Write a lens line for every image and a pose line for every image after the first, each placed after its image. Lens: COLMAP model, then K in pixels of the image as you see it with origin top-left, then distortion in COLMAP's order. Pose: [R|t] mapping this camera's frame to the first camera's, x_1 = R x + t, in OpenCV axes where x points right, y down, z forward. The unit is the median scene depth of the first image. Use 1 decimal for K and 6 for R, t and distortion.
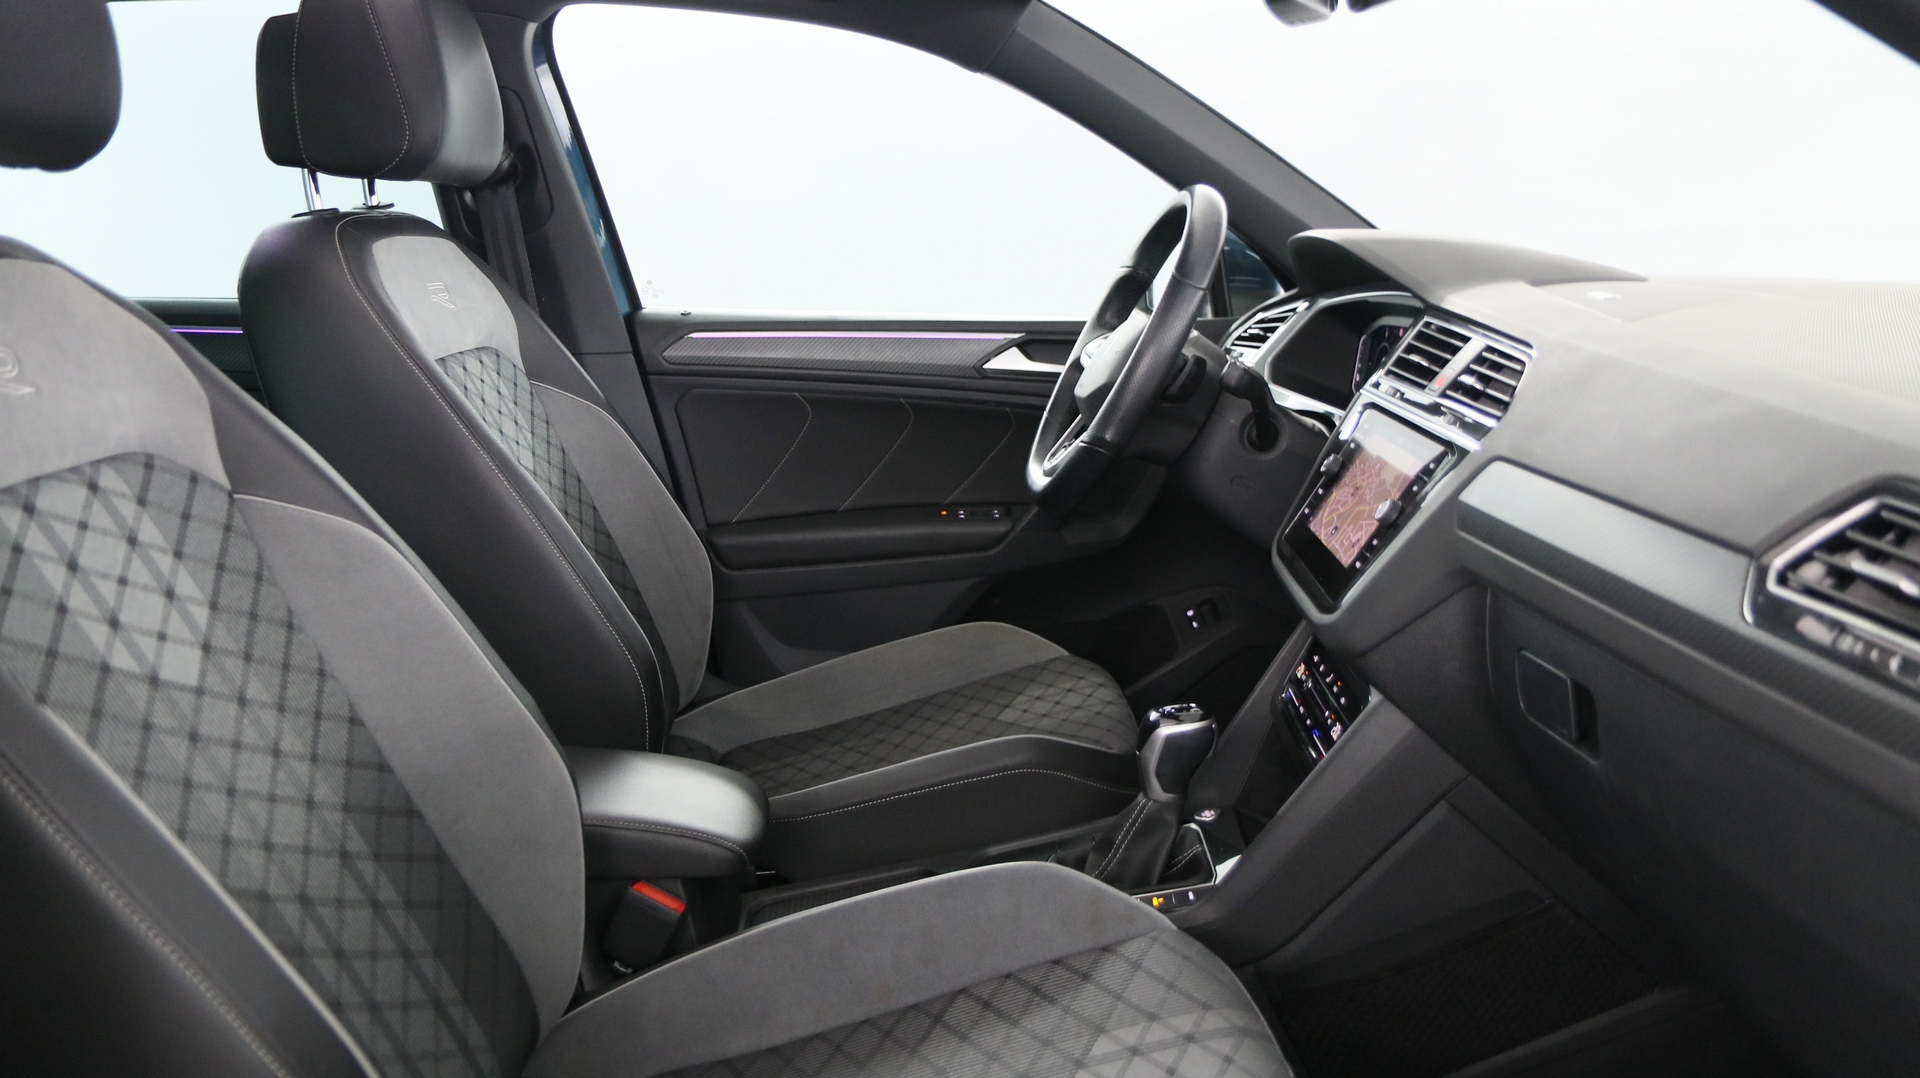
lens RADIAL K [[1453.1, 0, 961.2], [0, 1453.1, 538.5], [0, 0, 1]] dist [-0.026804, 0.015823]
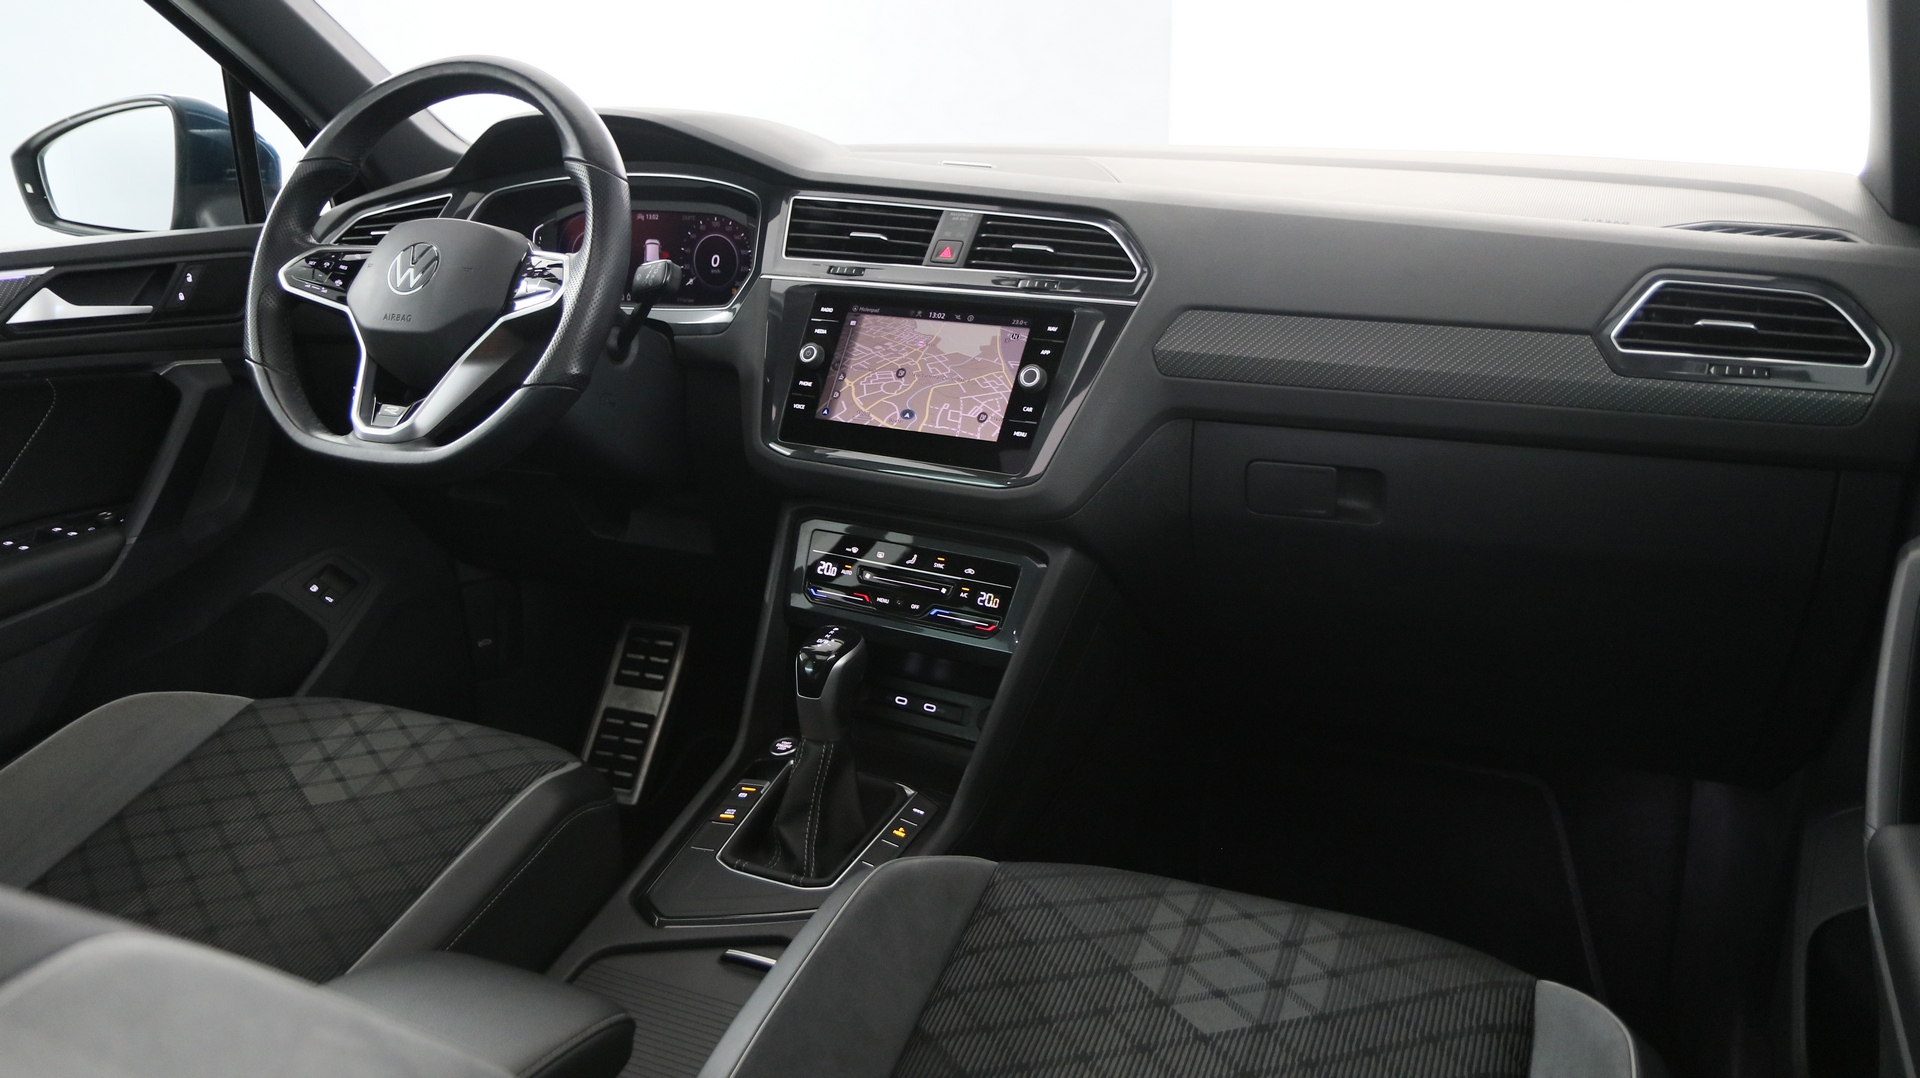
lens RADIAL K [[1453.1, 0, 970.7], [0, 1453.1, 542.2], [0, 0, 1]] dist [-0.026804, 0.015823]
pose [[0.448129, -0.265014, 0.853785, -0.380541], [0.186833, 0.961723, 0.200455, -0.070753], [-0.874228, 0.069686, 0.480489, 0.299095]]
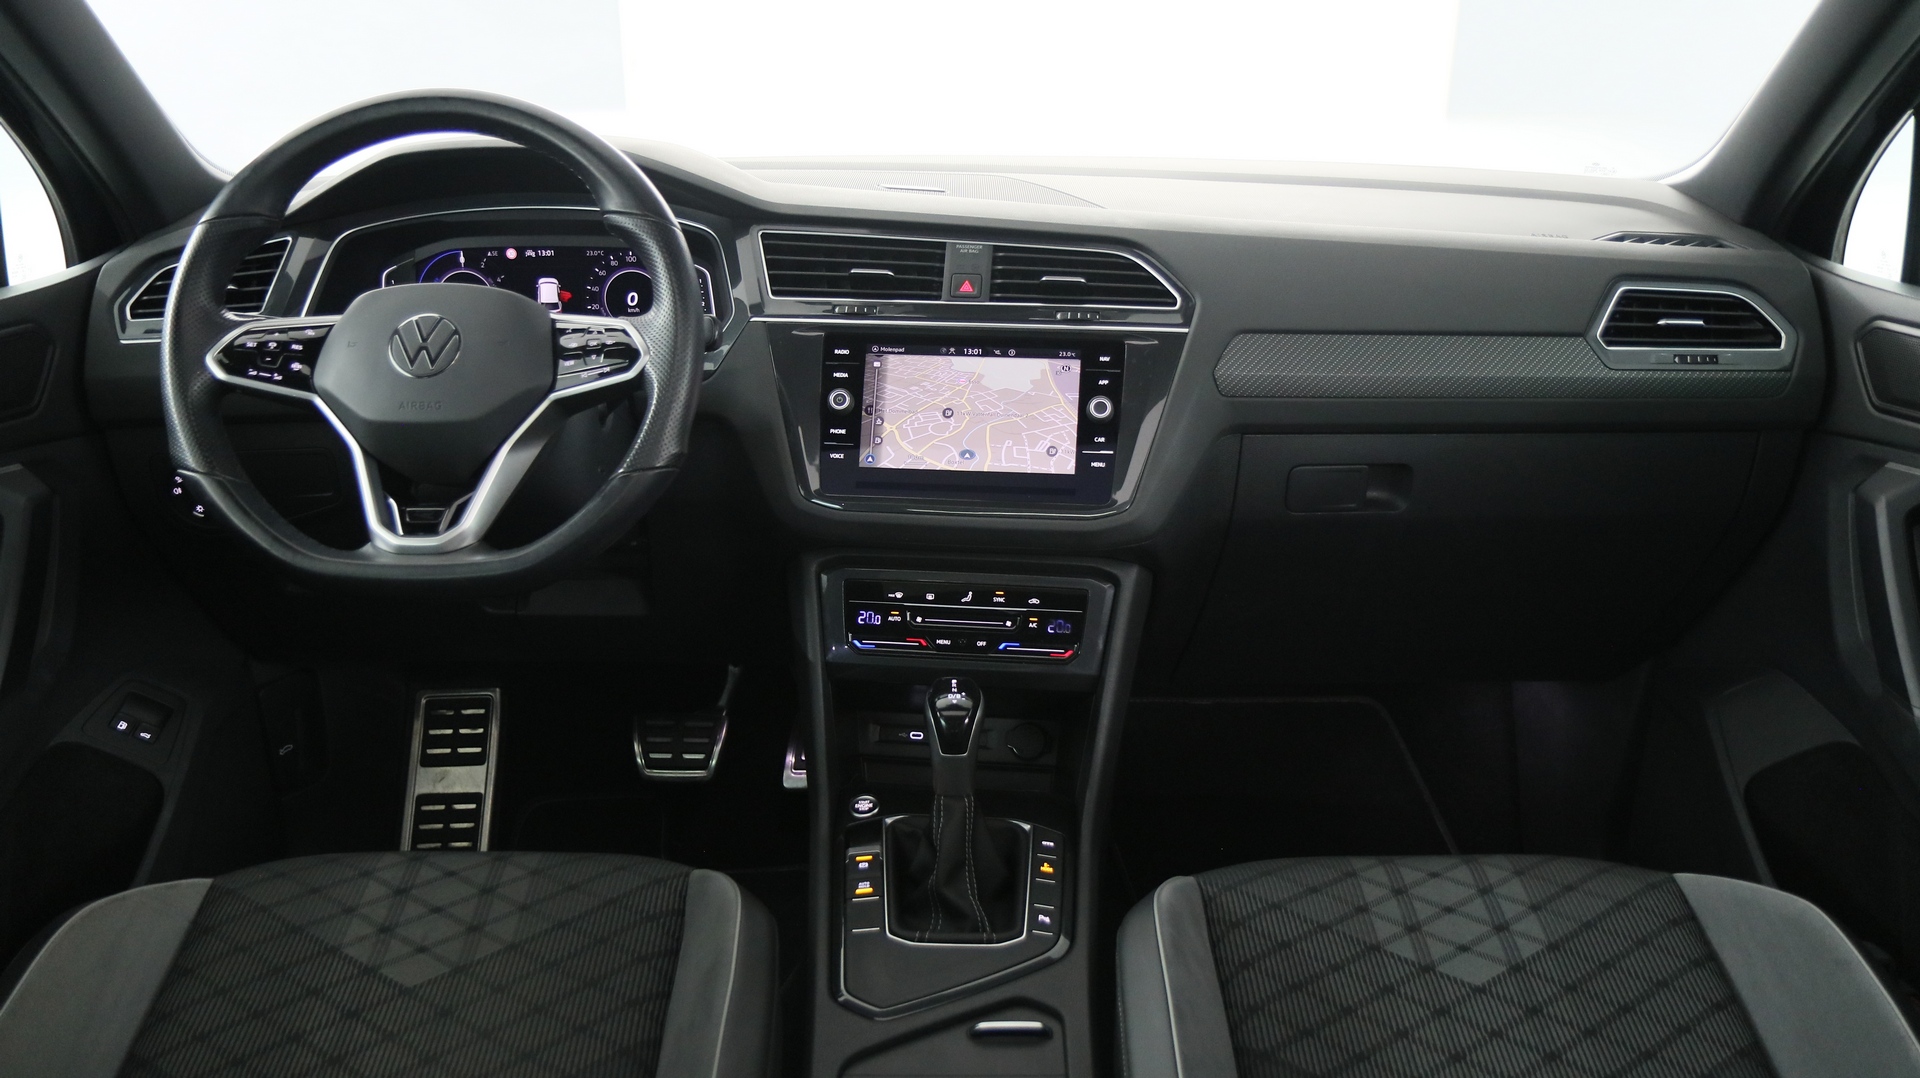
lens RADIAL K [[1453.1, 0, 963.1], [0, 1453.1, 552.5], [0, 0, 1]] dist [-0.026804, 0.015823]
pose [[0.035665, -0.337482, 0.940656, -0.442892], [0.199896, 0.924642, 0.324158, -0.166958], [-0.979168, 0.176472, 0.100439, 0.568125]]
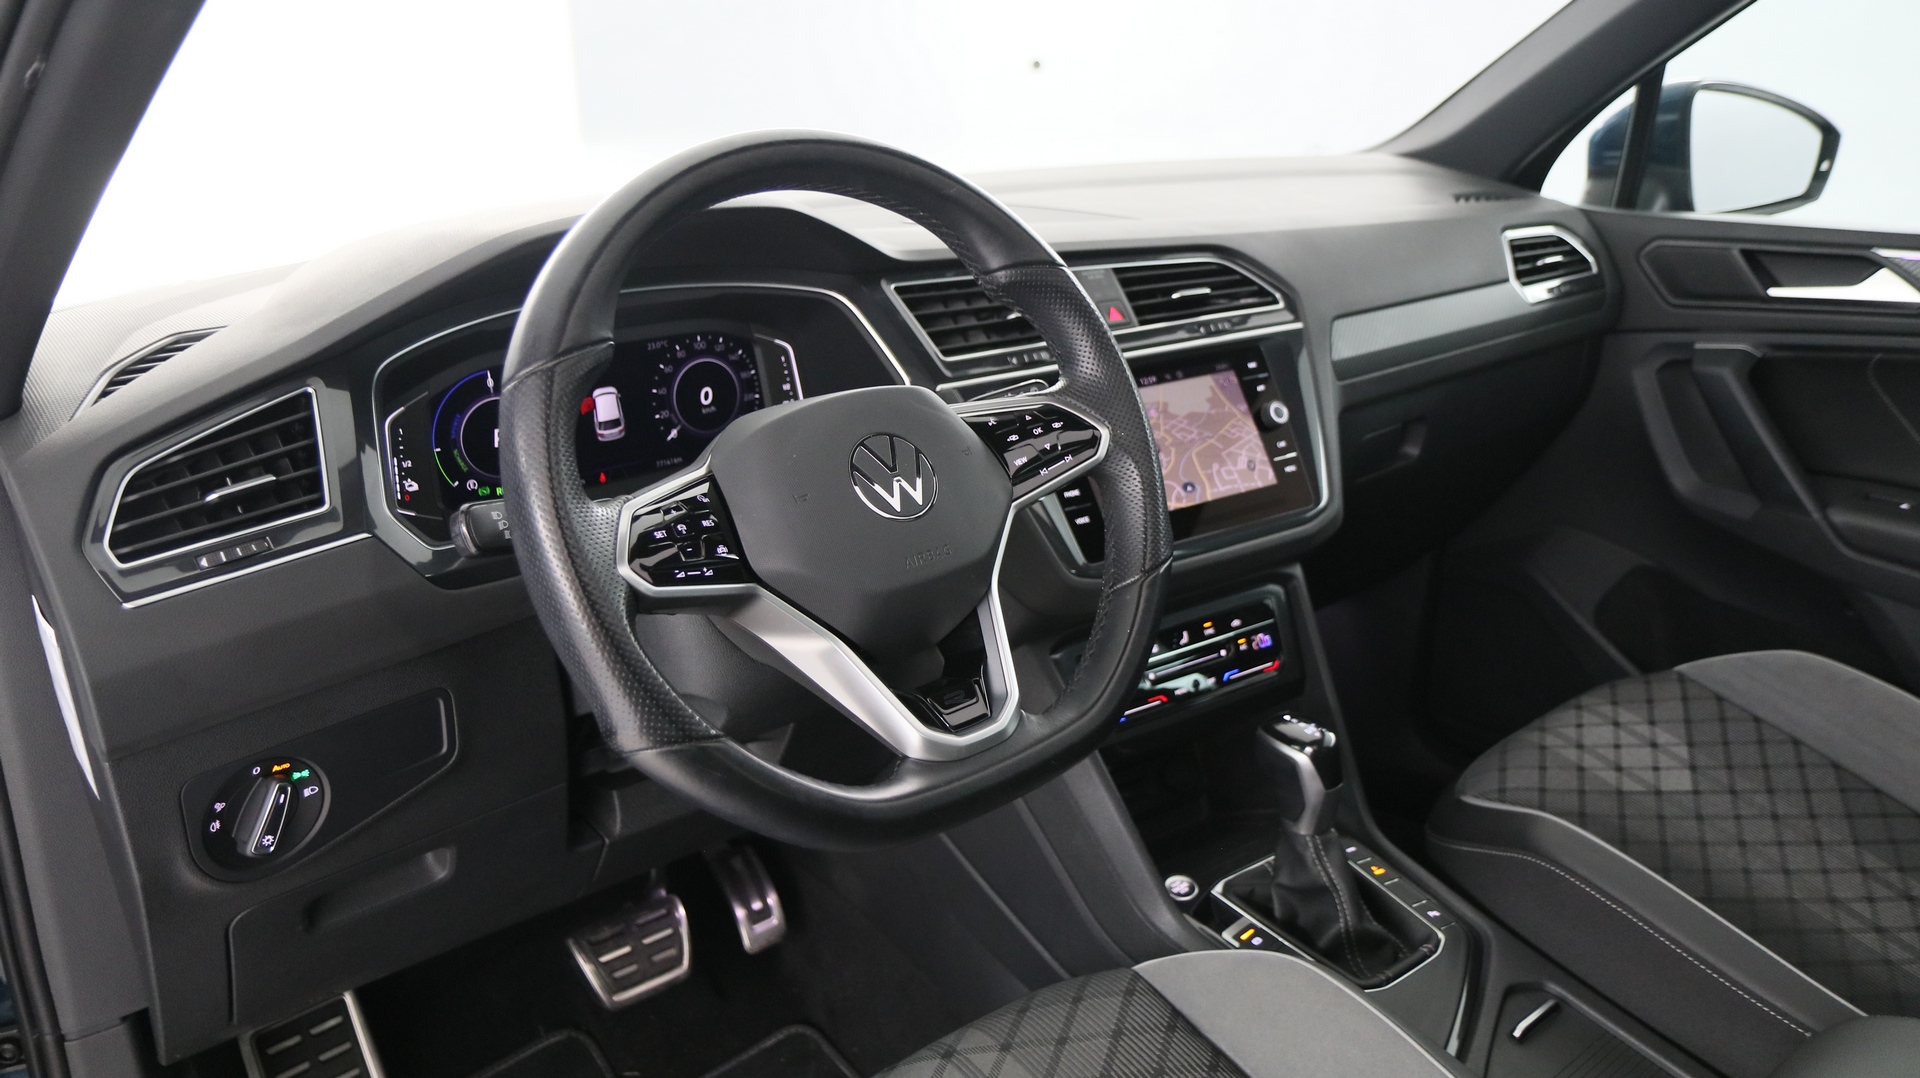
lens RADIAL K [[1410.7, 0, 959.8], [0, 1410.7, 554.4], [0, 0, 1]] dist [-0.025690, 0.001027]
pose [[-0.599824, -0.248127, 0.760687, -0.224185], [0.194886, 0.876764, 0.439663, -0.247103], [-0.776035, 0.411968, -0.477548, 0.975883]]
